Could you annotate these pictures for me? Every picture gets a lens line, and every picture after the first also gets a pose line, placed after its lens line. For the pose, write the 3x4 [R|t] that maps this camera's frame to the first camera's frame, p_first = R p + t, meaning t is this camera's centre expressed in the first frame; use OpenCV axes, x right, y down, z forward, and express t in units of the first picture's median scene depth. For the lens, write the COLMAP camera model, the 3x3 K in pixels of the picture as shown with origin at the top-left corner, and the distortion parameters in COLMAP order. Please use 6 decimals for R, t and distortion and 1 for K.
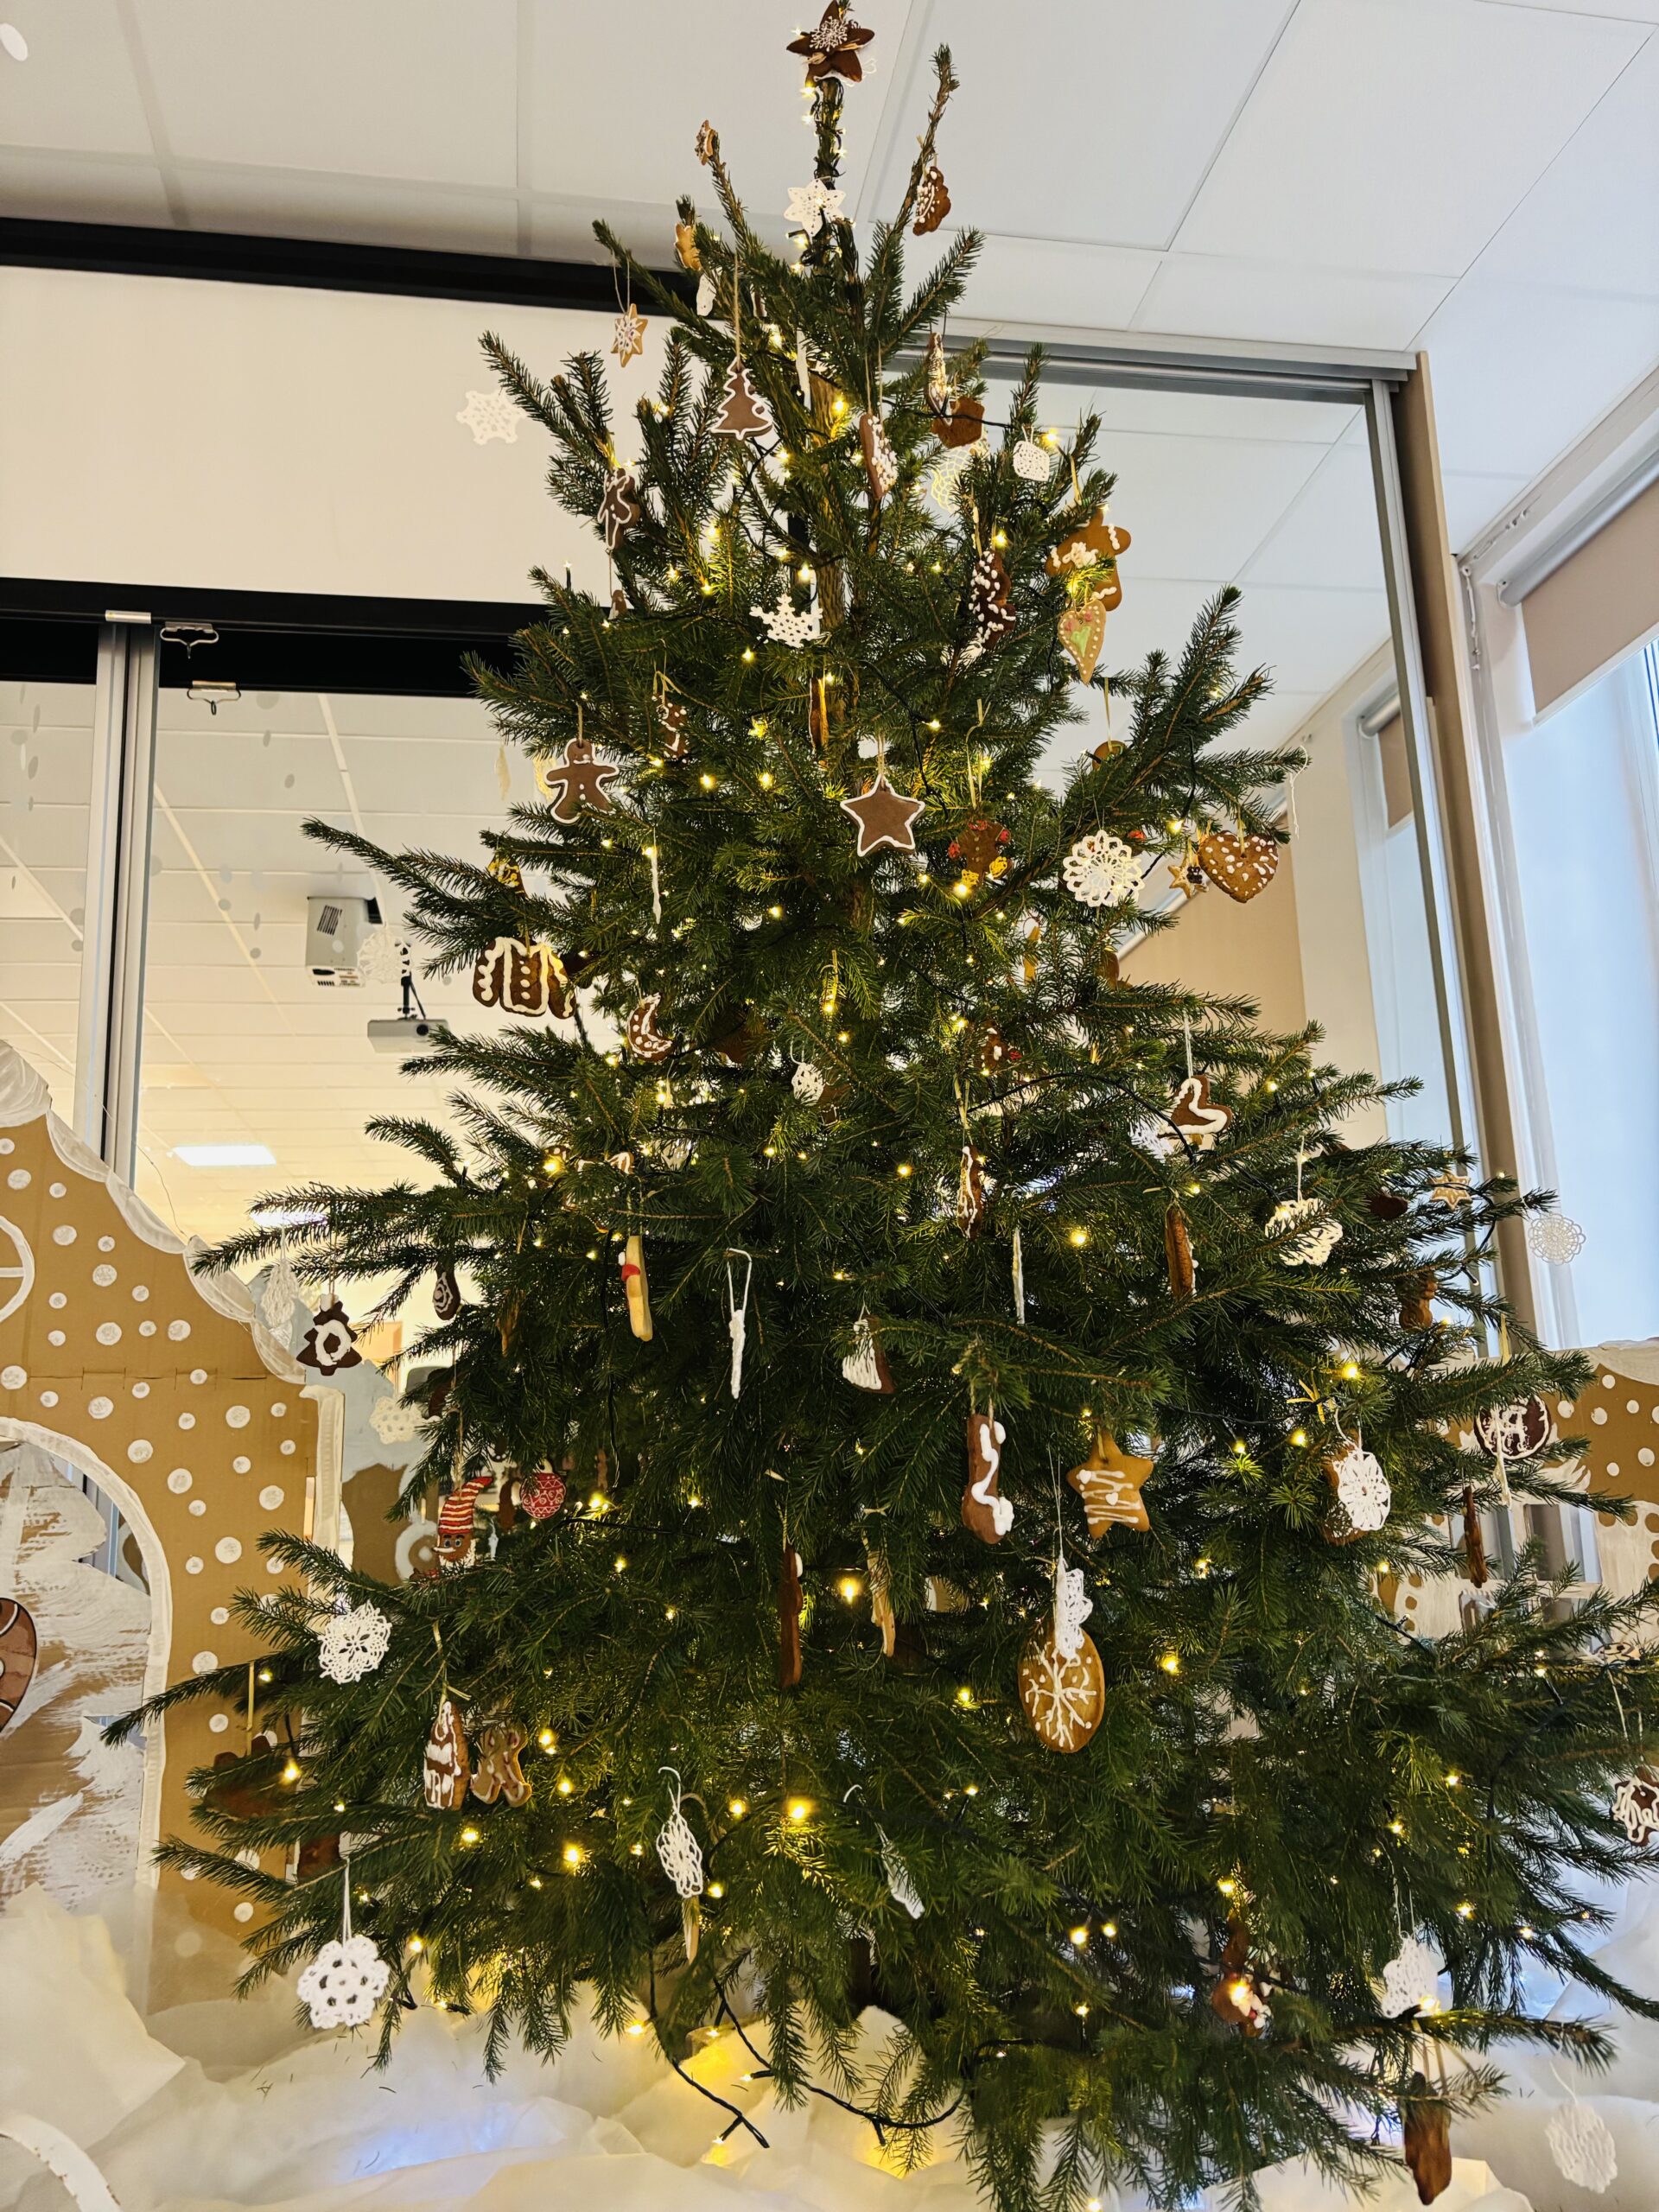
lens RADIAL K [[1682.5, 0, 836.6], [0, 1682.5, 1106.4], [0, 0, 1]] dist [-0.006475, -0.016297]
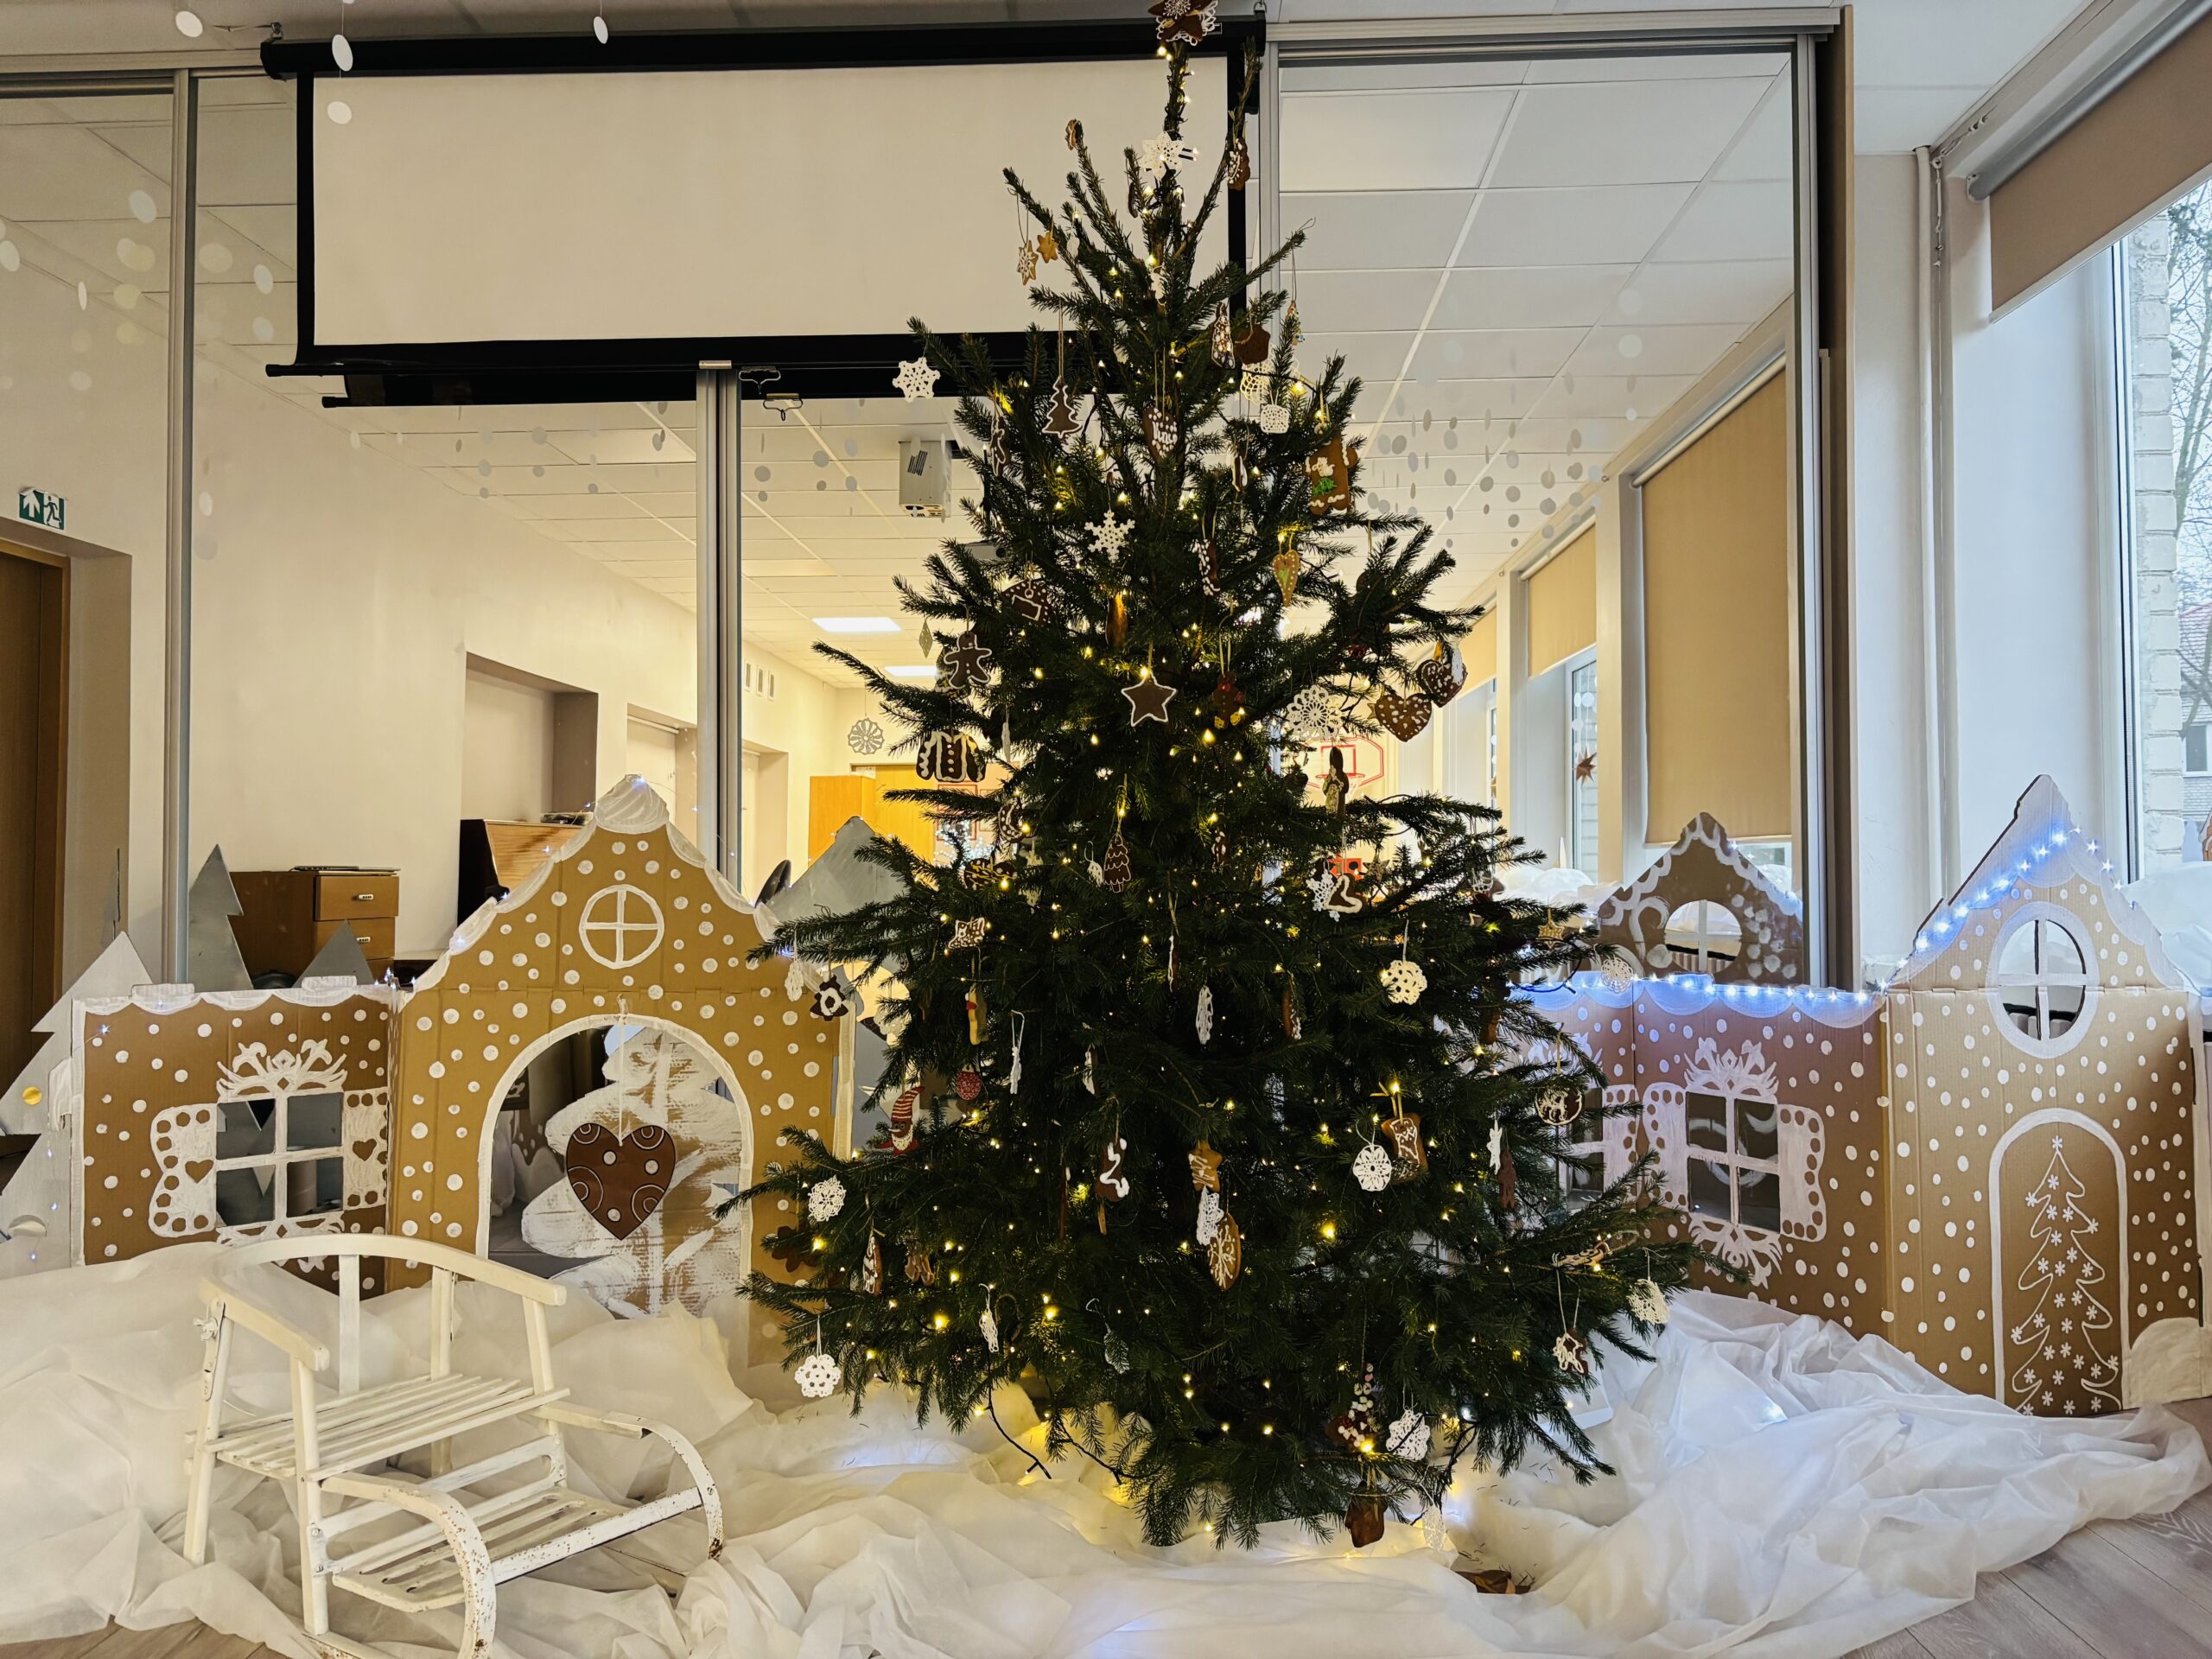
lens RADIAL K [[1682.5, 0, 1100.7], [0, 1682.5, 829.0], [0, 0, 1]] dist [-0.006475, -0.016297]
pose [[0.976399, 0.030691, -0.213782, 0.270980], [0.010049, 0.982324, 0.186920, -0.294138], [0.215740, -0.184657, 0.958832, -0.432842]]
